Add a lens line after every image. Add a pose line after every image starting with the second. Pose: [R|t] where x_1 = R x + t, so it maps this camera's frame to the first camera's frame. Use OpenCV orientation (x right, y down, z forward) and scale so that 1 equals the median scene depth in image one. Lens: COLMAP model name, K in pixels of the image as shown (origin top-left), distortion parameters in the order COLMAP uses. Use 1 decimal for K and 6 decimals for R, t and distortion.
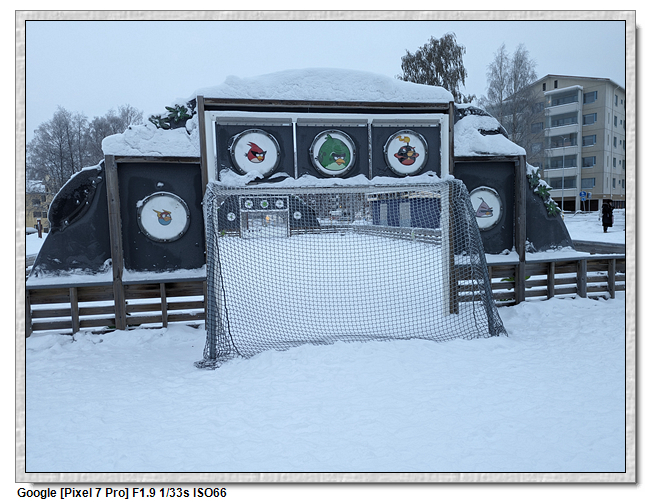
lens RADIAL K [[417.8, 0, 321.6], [0, 417.8, 250.8], [0, 0, 1]] dist [0.055638, -0.037739]
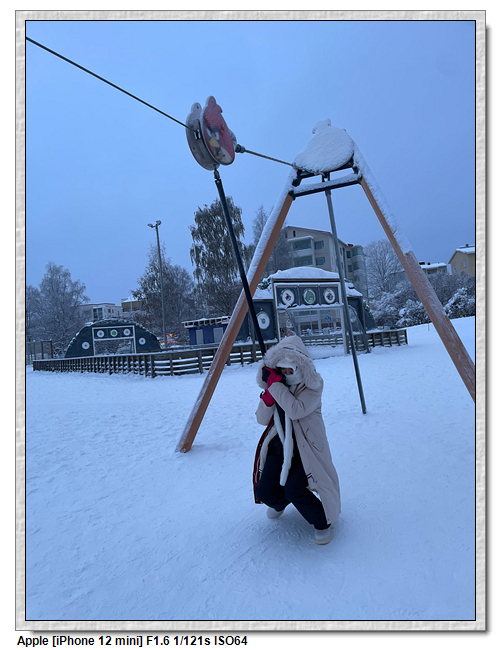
lens RADIAL K [[453.4, 0, 250.0], [0, 453.4, 325.0], [0, 0, 1]] dist [0.083170, -0.111977]
pose [[0.911224, -0.042108, 0.409754, -1.514099], [0.098834, 0.988053, -0.118254, 0.260784], [-0.399879, 0.148253, 0.904499, -1.479197]]
